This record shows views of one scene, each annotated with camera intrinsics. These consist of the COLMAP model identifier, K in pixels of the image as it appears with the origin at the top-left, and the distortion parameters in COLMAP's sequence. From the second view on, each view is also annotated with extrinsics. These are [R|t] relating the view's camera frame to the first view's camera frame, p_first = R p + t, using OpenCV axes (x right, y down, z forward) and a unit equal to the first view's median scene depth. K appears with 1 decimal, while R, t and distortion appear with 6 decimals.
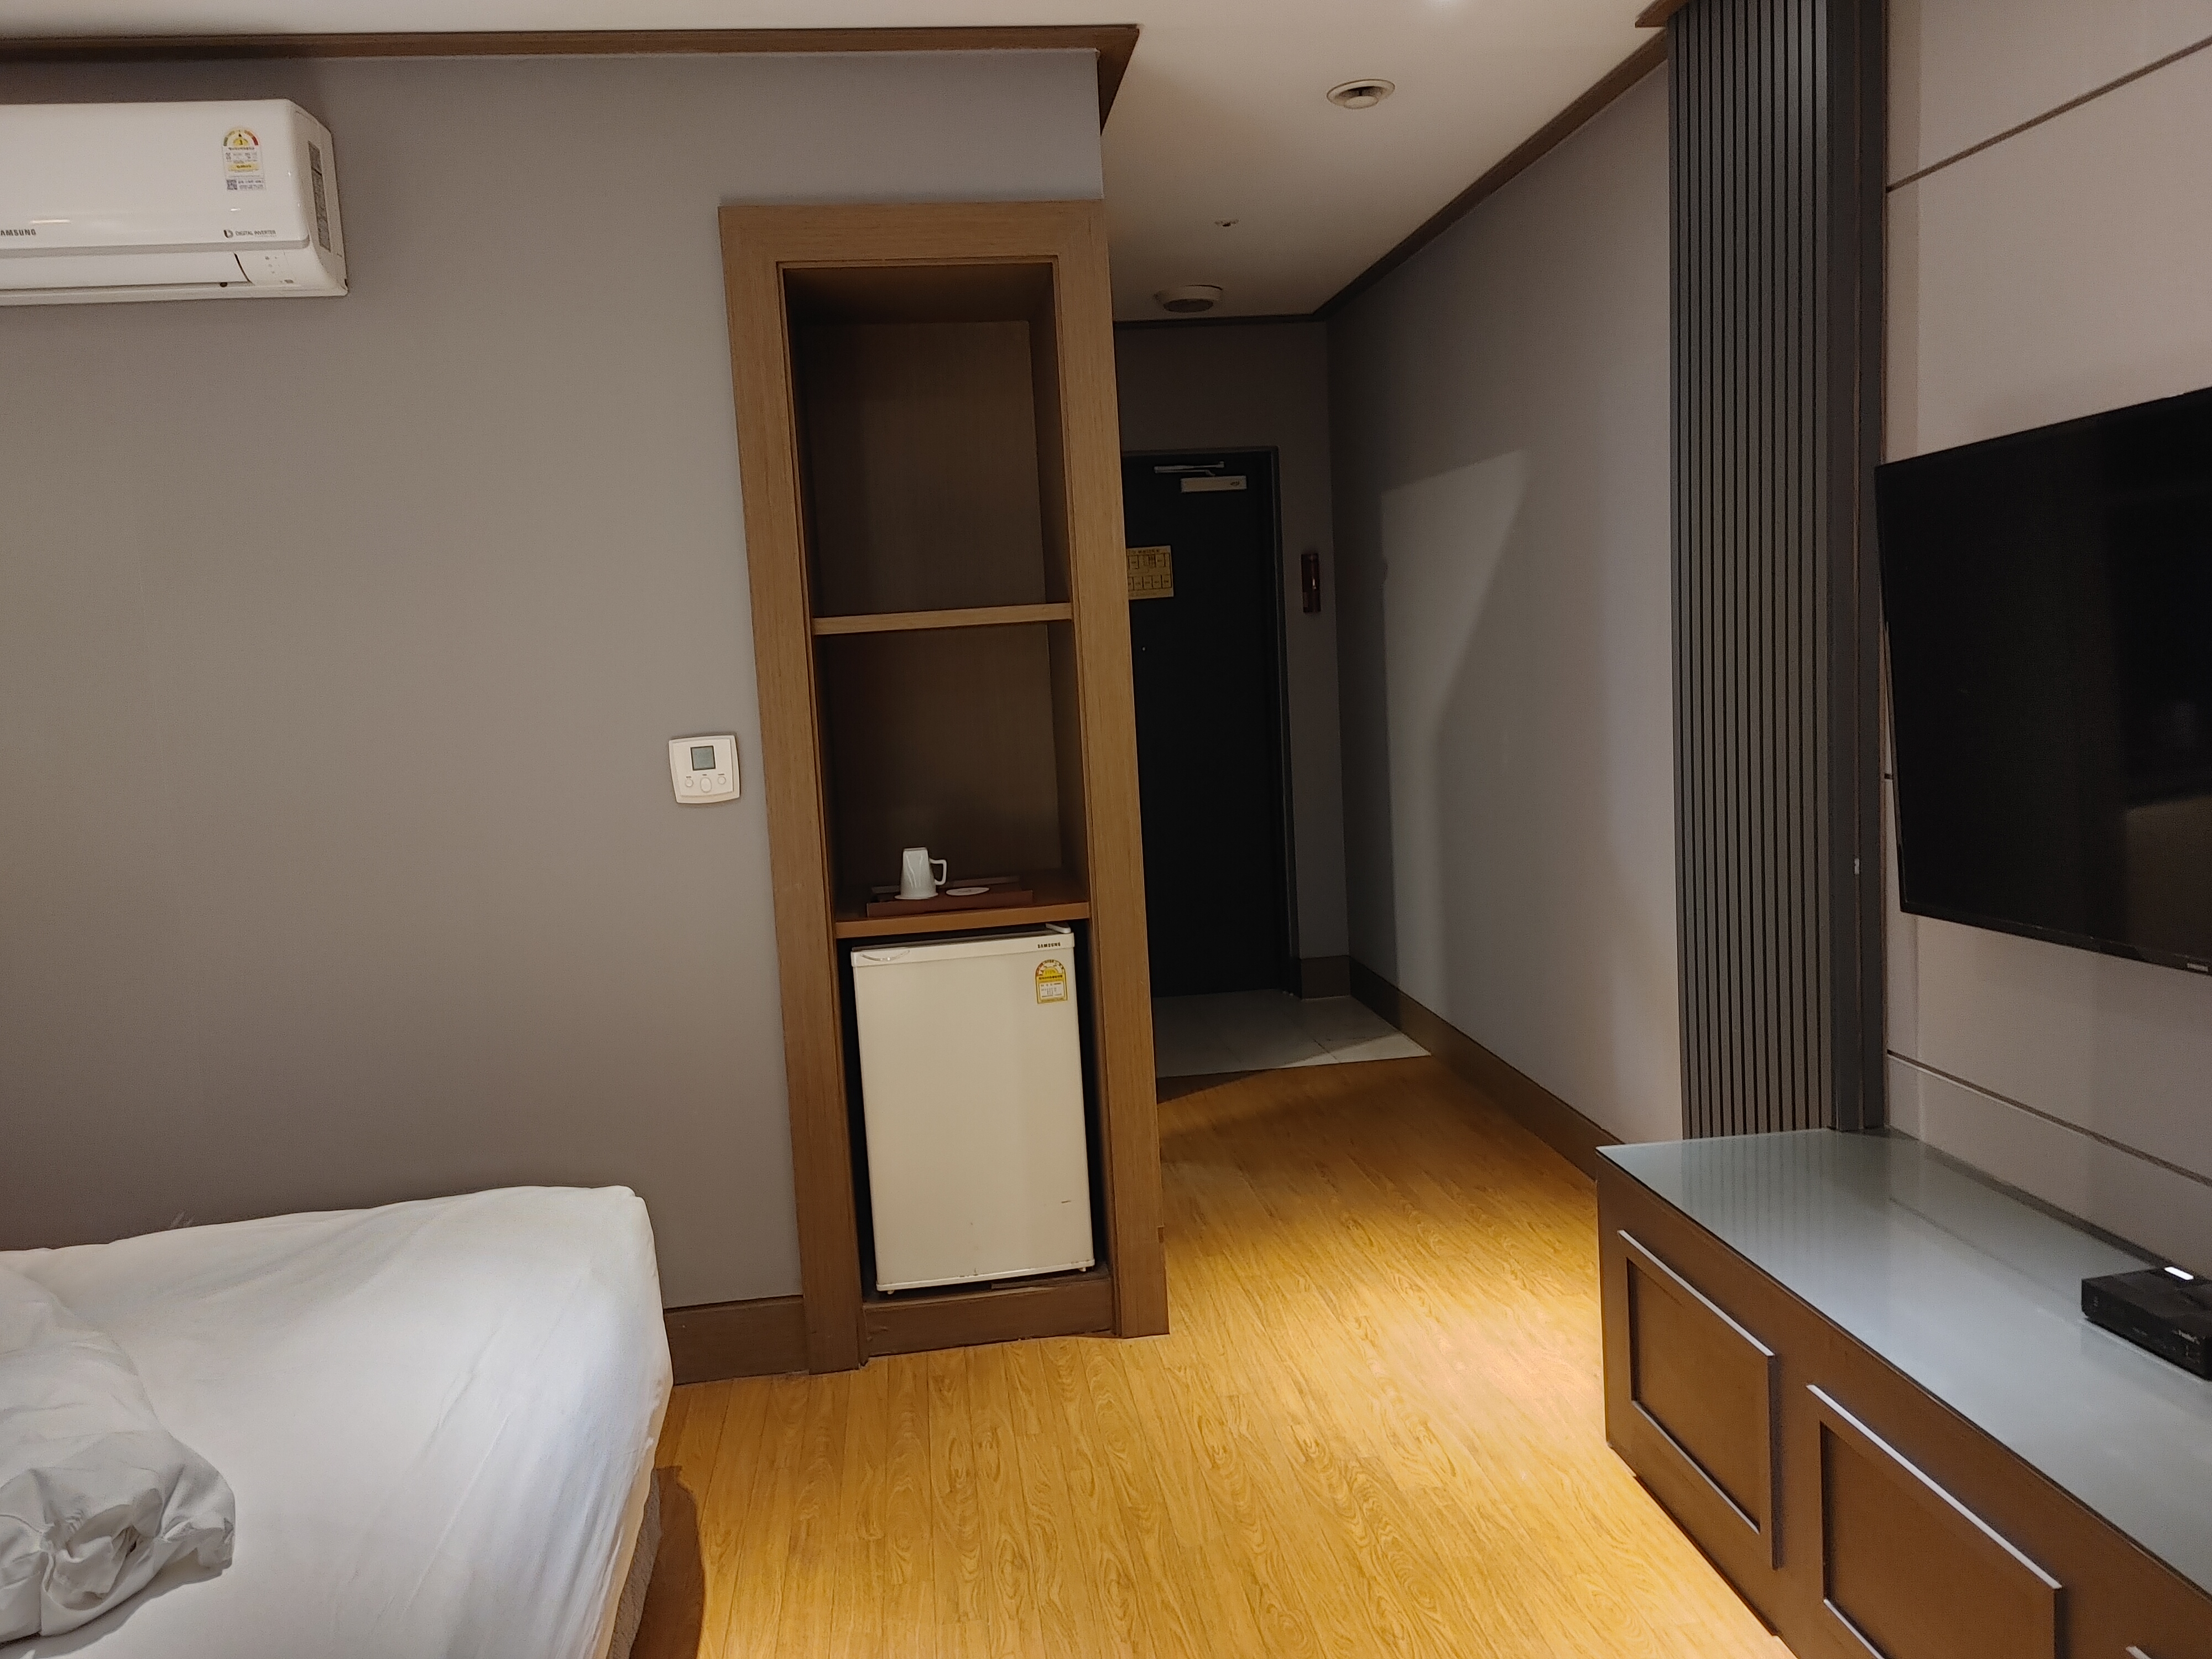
lens RADIAL K [[1677.4, 0, 1106.0], [0, 1677.4, 829.5], [0, 0, 1]] dist [0.123460, -0.134158]
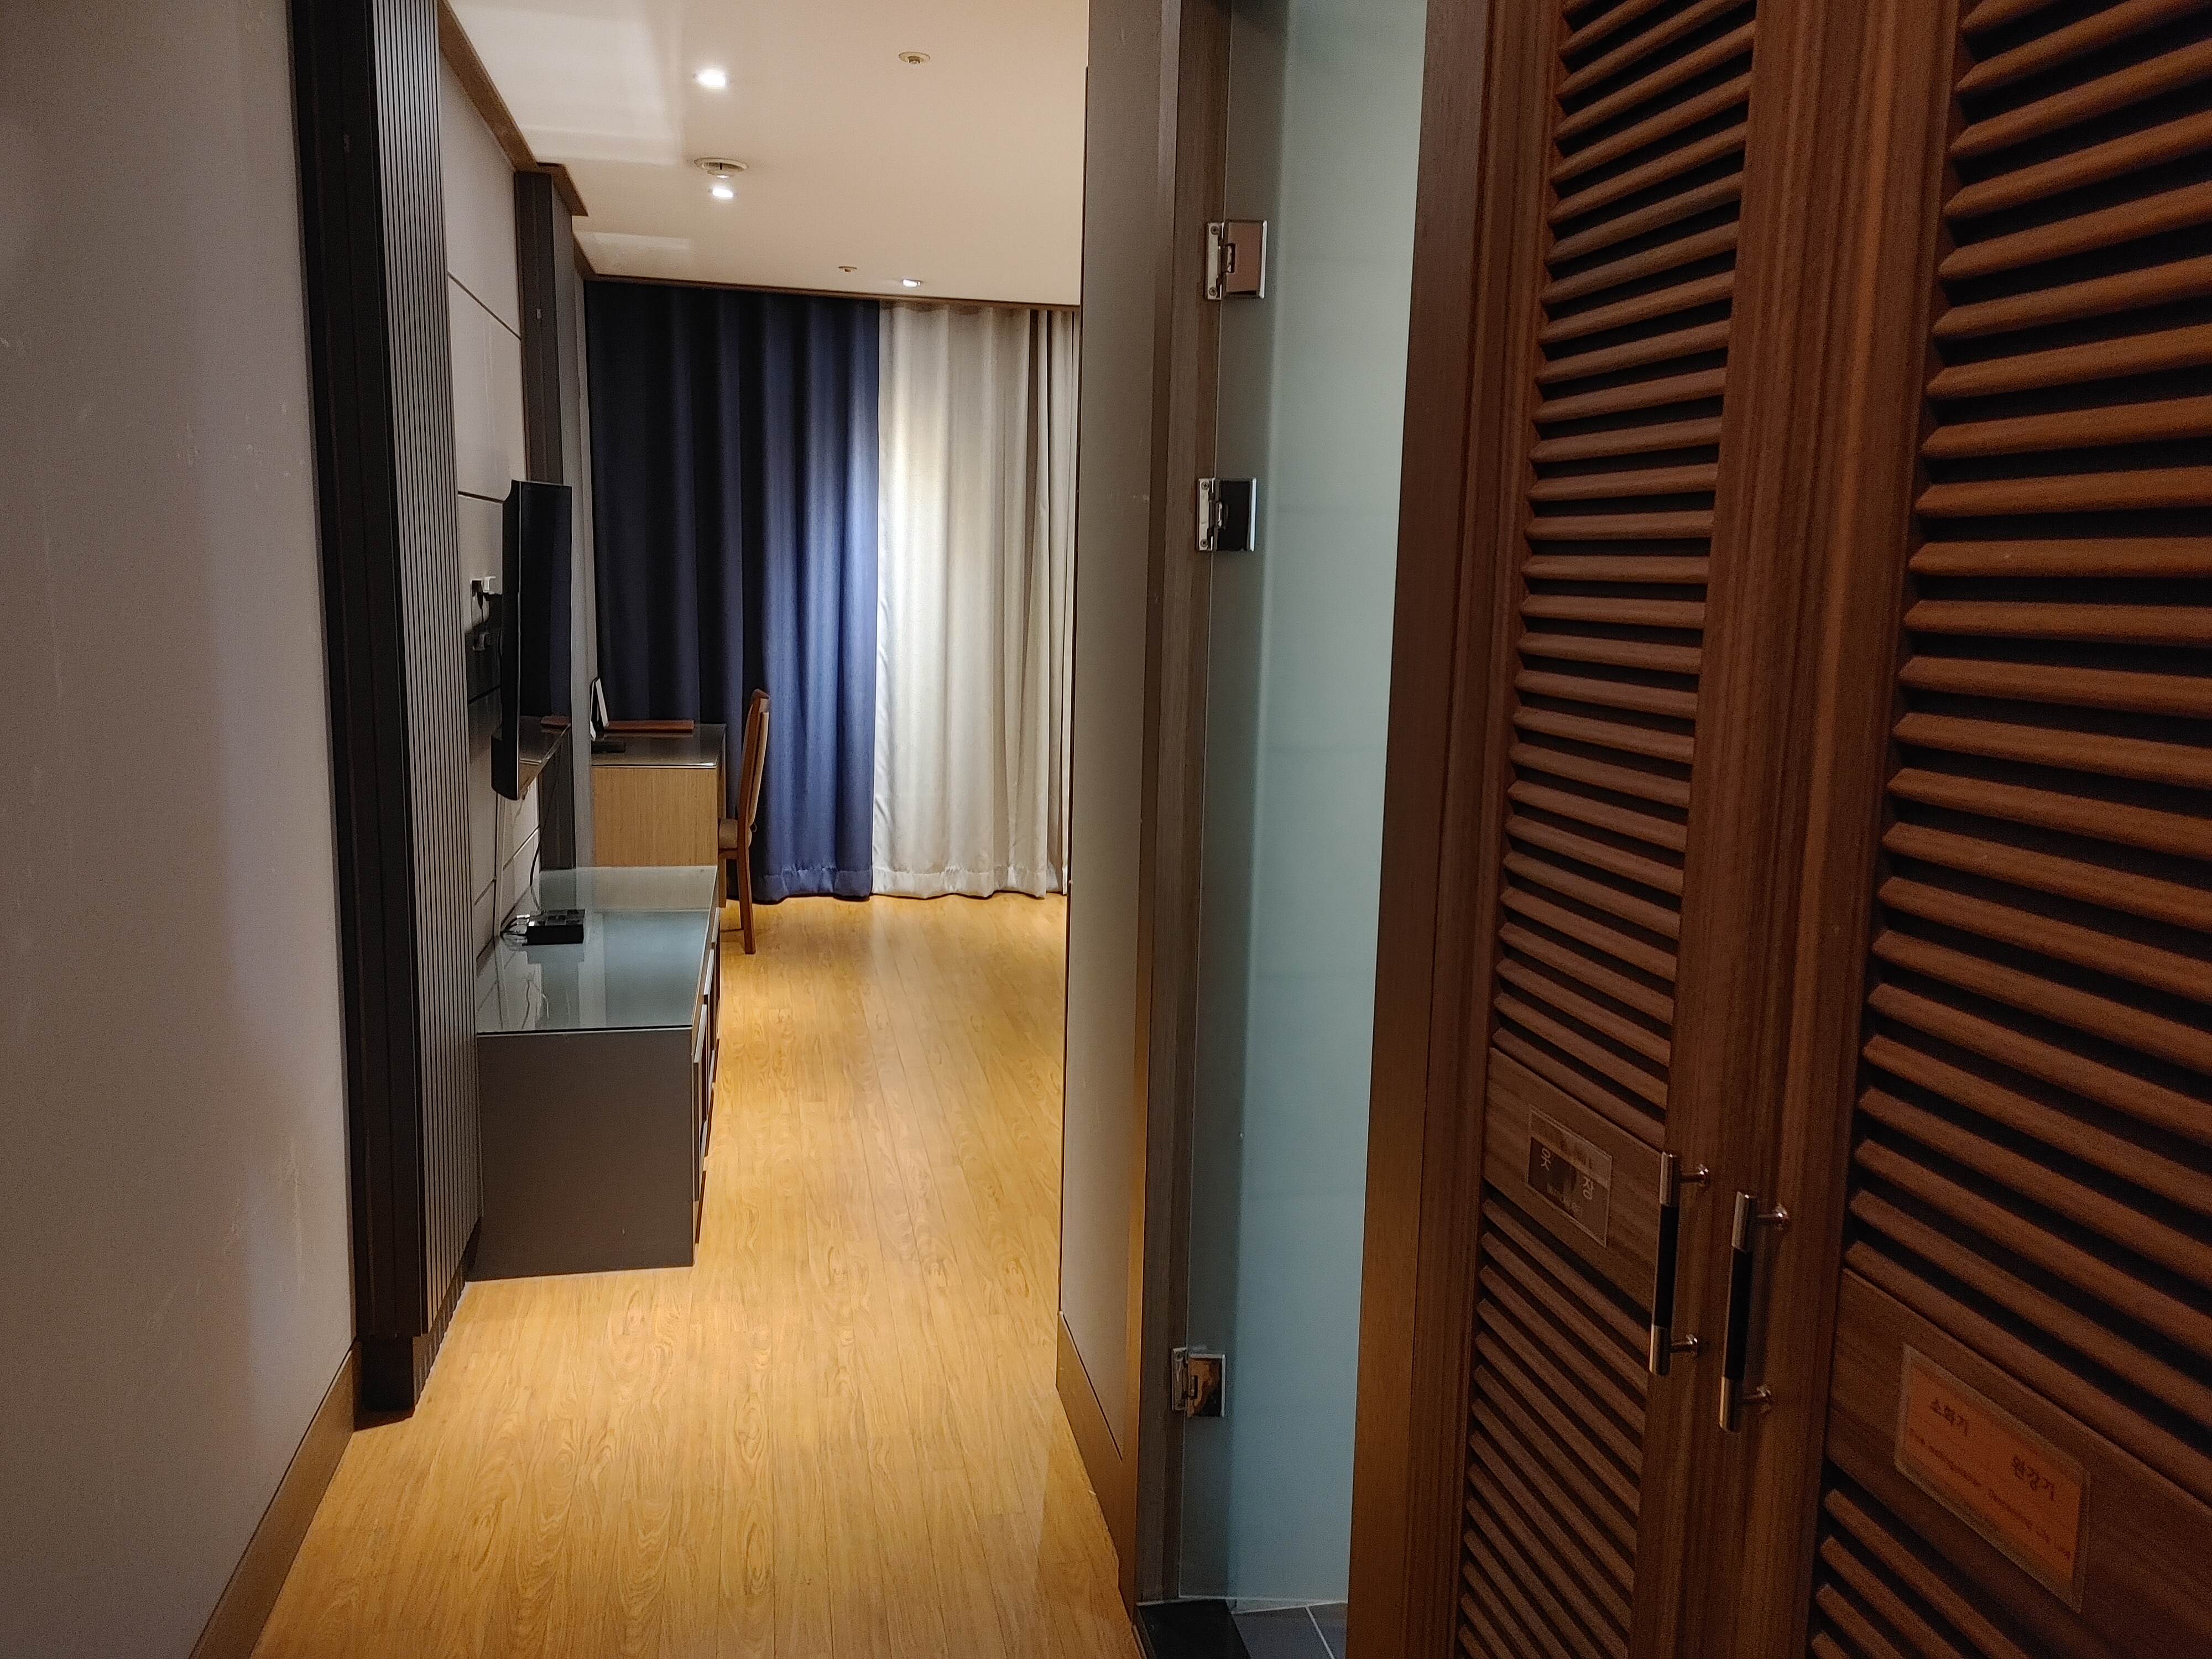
lens RADIAL K [[1677.4, 0, 1106.0], [0, 1677.4, 829.5], [0, 0, 1]] dist [0.123460, -0.134158]
pose [[-0.996351, 0.046411, -0.071626, 0.065049], [0.025532, 0.962872, 0.268750, -0.229981], [0.081440, 0.265940, -0.960543, 1.880832]]
